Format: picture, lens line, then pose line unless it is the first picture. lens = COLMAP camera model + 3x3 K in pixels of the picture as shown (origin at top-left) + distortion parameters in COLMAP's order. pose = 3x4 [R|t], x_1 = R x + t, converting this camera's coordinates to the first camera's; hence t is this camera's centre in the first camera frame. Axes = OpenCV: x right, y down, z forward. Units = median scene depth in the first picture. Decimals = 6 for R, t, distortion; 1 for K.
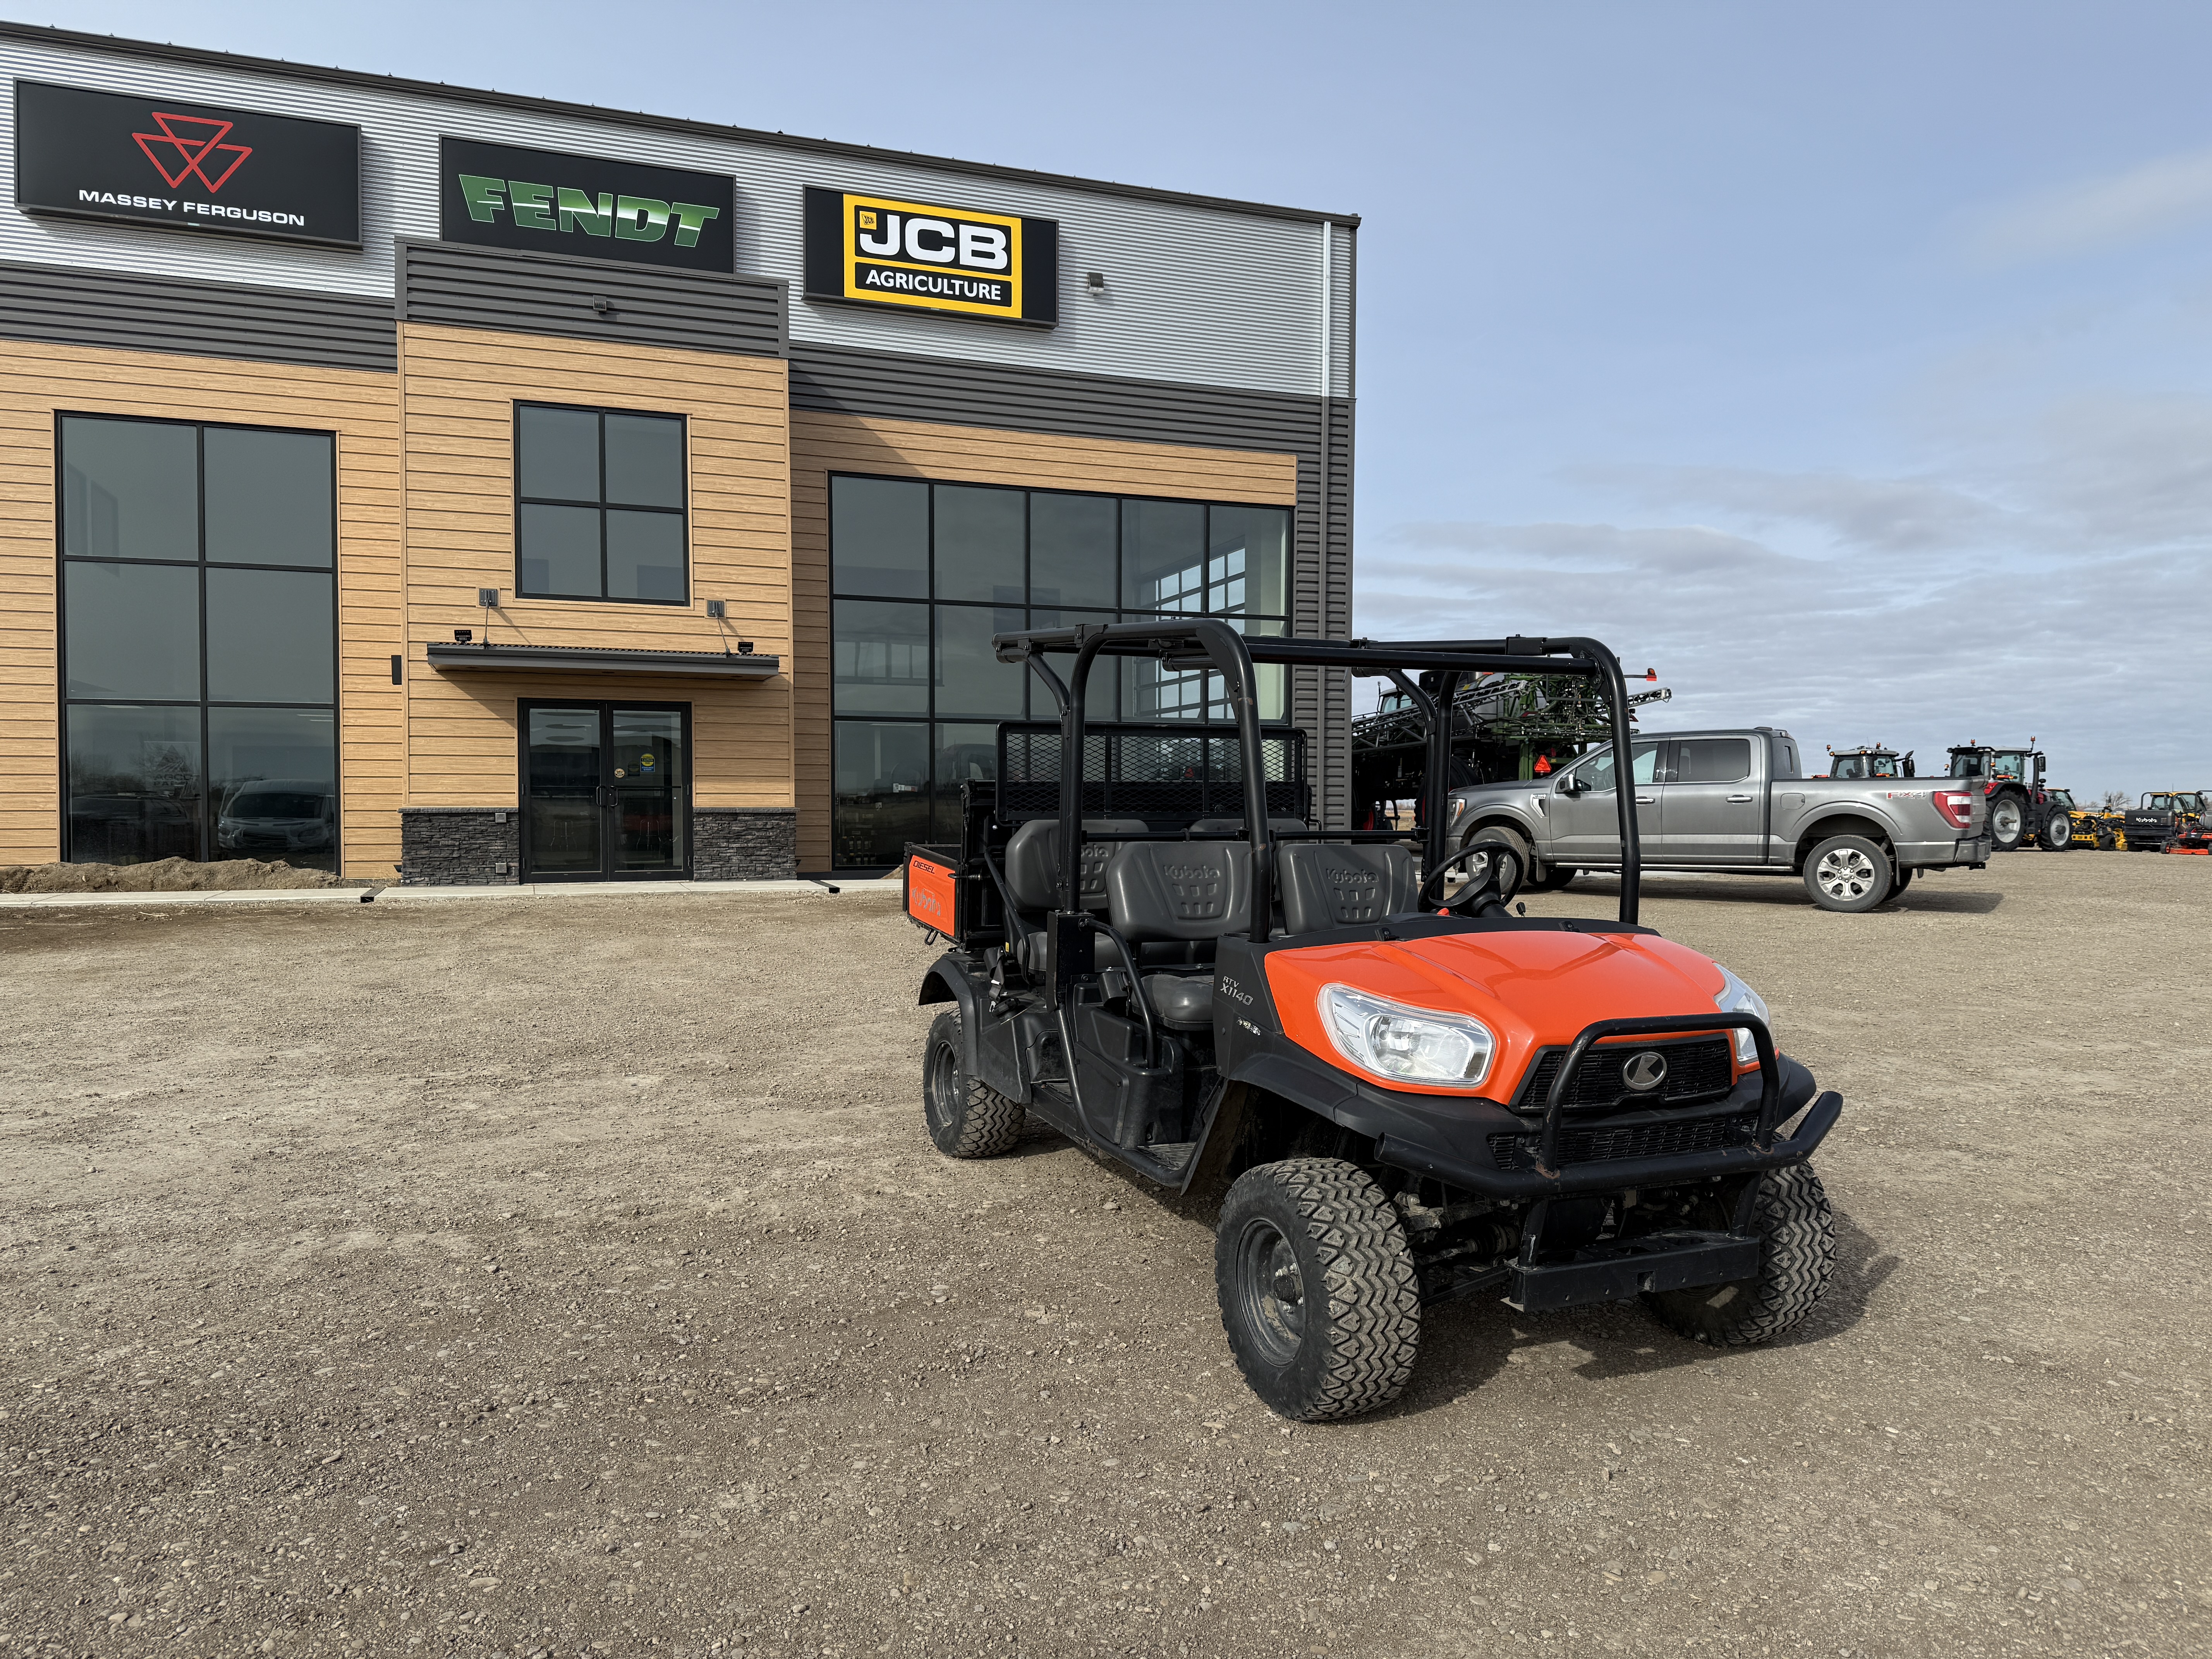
lens RADIAL K [[1603.5, 0, 1101.7], [0, 1603.5, 827.2], [0, 0, 1]] dist [0.019604, -0.021677]
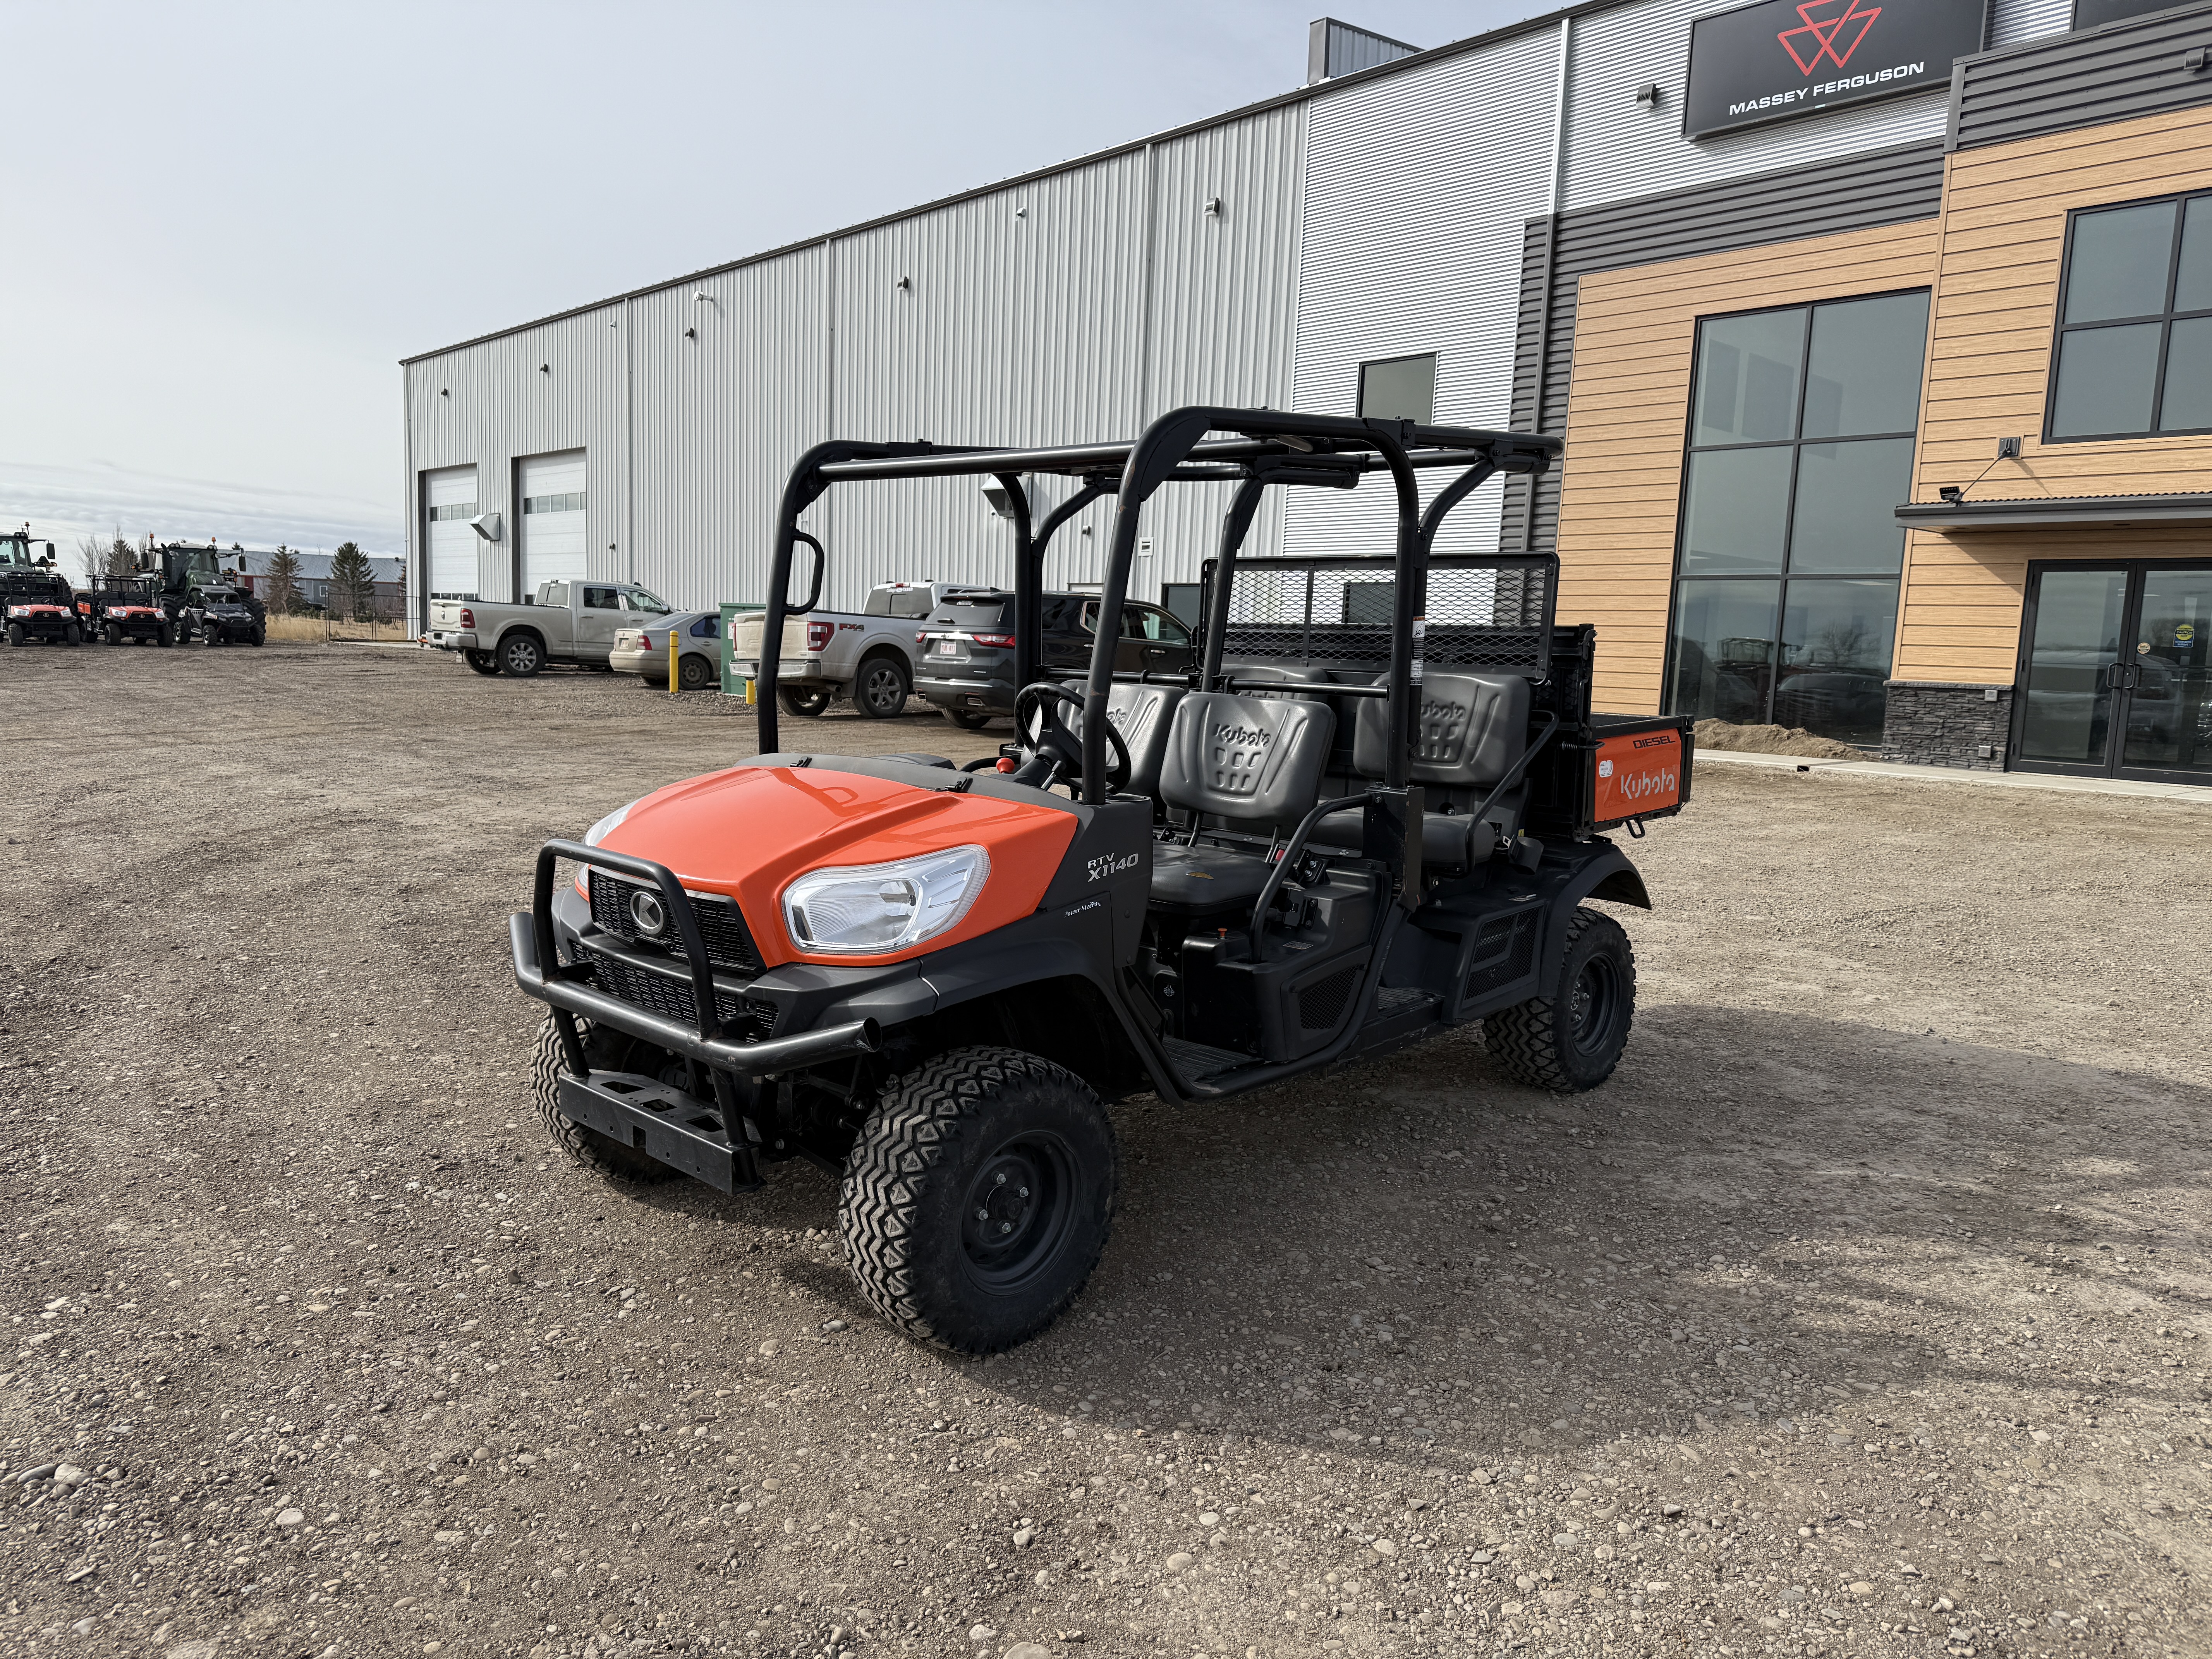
lens RADIAL K [[1603.5, 0, 1089.9], [0, 1603.5, 829.1], [0, 0, 1]] dist [0.019604, -0.021677]
pose [[0.355005, 0.120231, -0.927101, 0.289809], [-0.054308, 0.992673, 0.107939, -0.001596], [0.933286, 0.012029, 0.358934, 0.207956]]
